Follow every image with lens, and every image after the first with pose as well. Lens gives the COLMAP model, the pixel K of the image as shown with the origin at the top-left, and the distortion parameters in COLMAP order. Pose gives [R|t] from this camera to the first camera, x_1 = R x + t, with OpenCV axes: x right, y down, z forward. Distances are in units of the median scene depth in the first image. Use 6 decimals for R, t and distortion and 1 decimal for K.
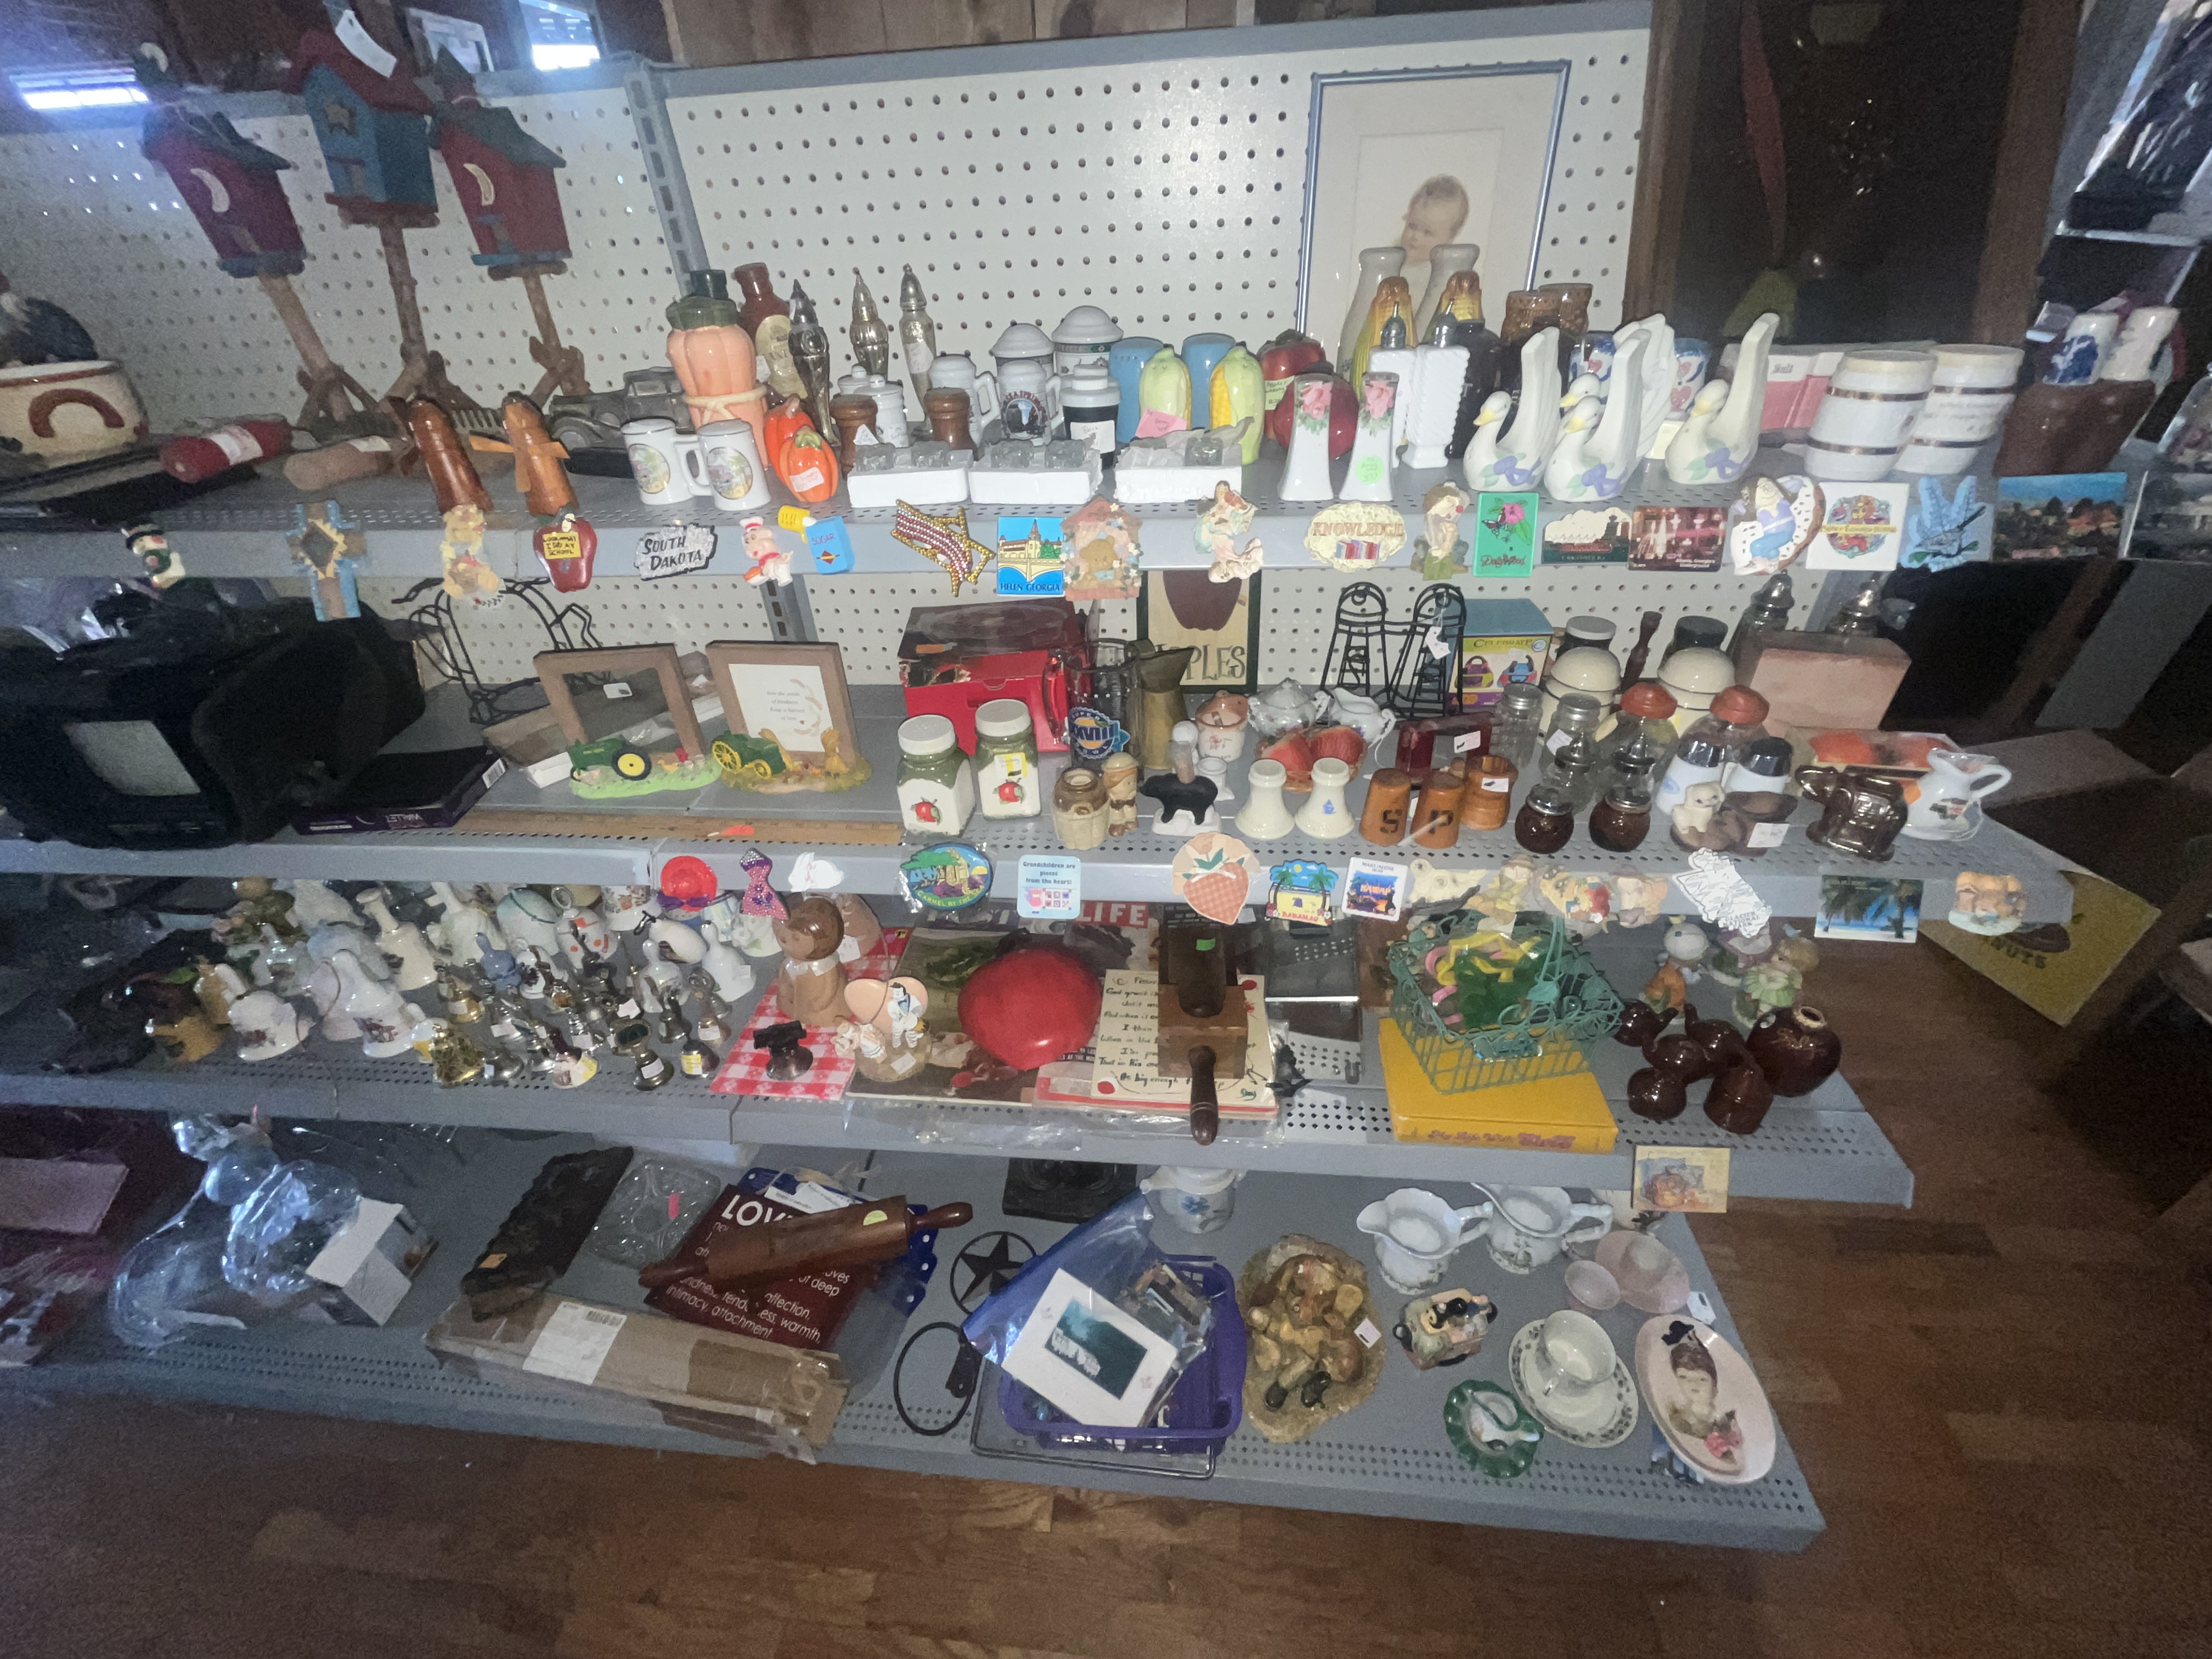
lens RADIAL K [[898.8, 0, 1112.3], [0, 898.8, 826.3], [0, 0, 1]] dist [-0.003304, -0.000556]
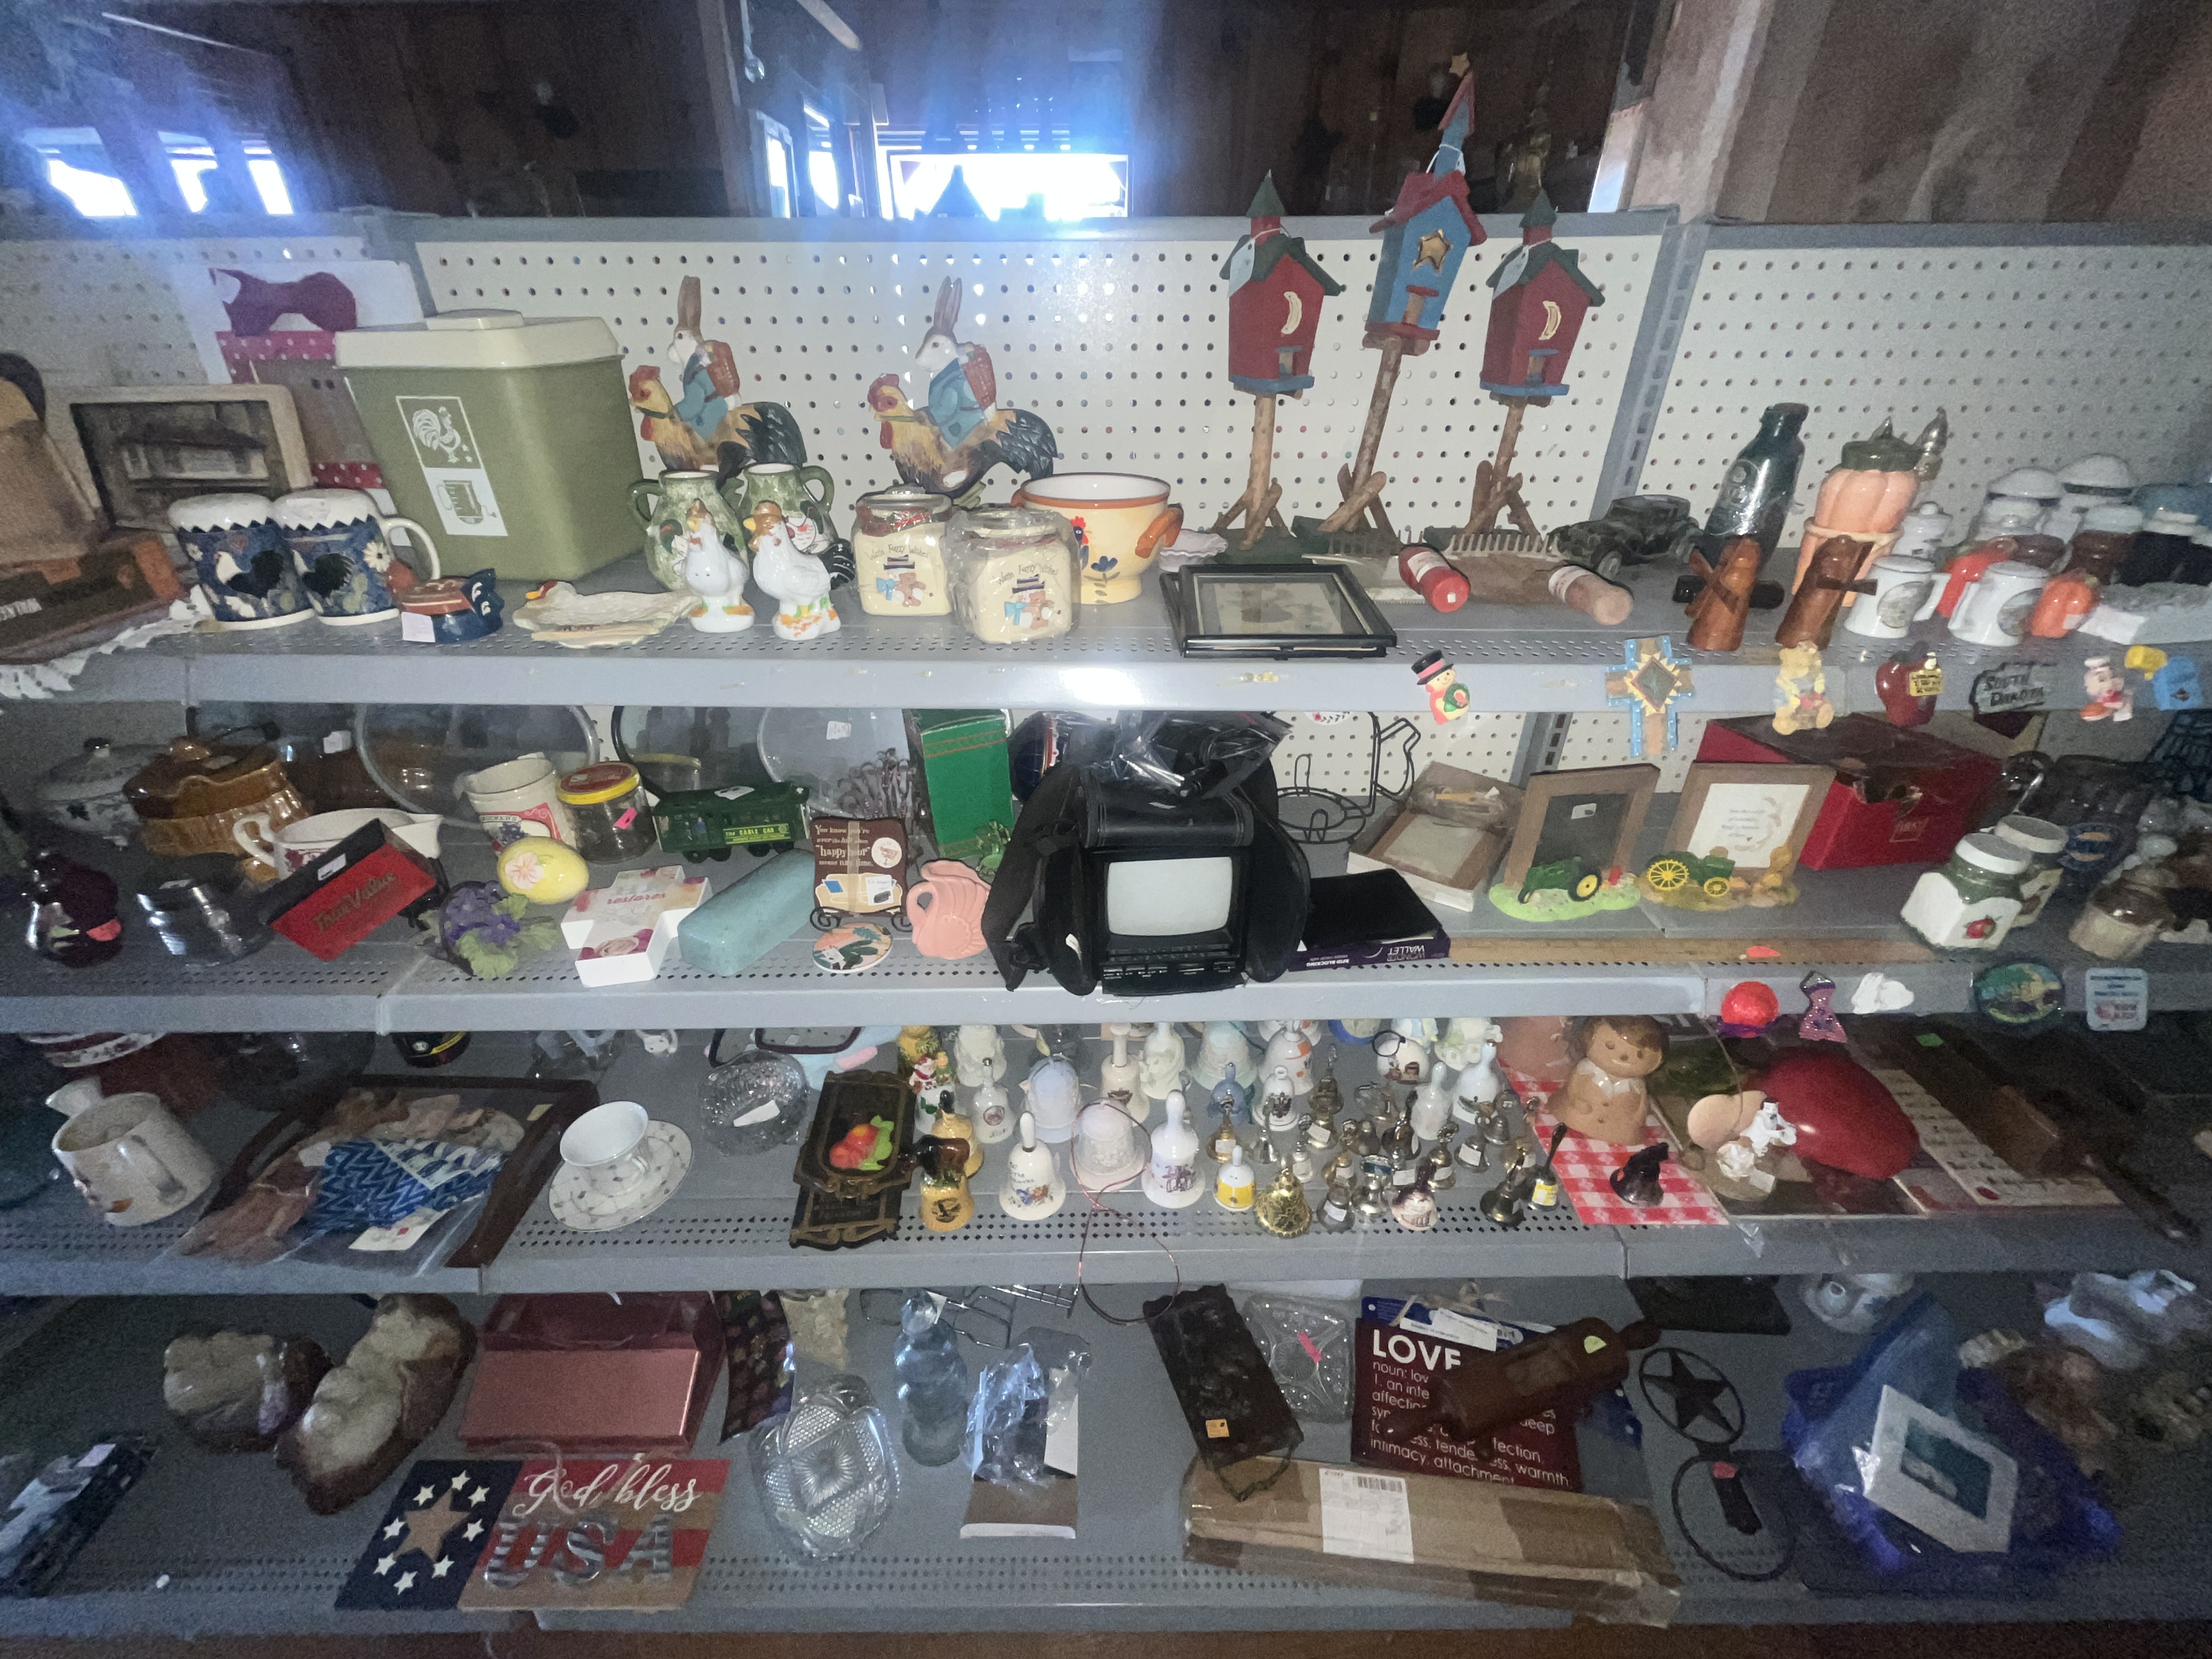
lens RADIAL K [[898.8, 0, 1106.3], [0, 898.8, 825.8], [0, 0, 1]] dist [-0.003304, -0.000556]
pose [[0.994688, -0.018394, 0.101282, -1.137022], [0.026559, 0.996452, -0.079865, -0.068283], [-0.099454, 0.082131, 0.991647, 0.077749]]
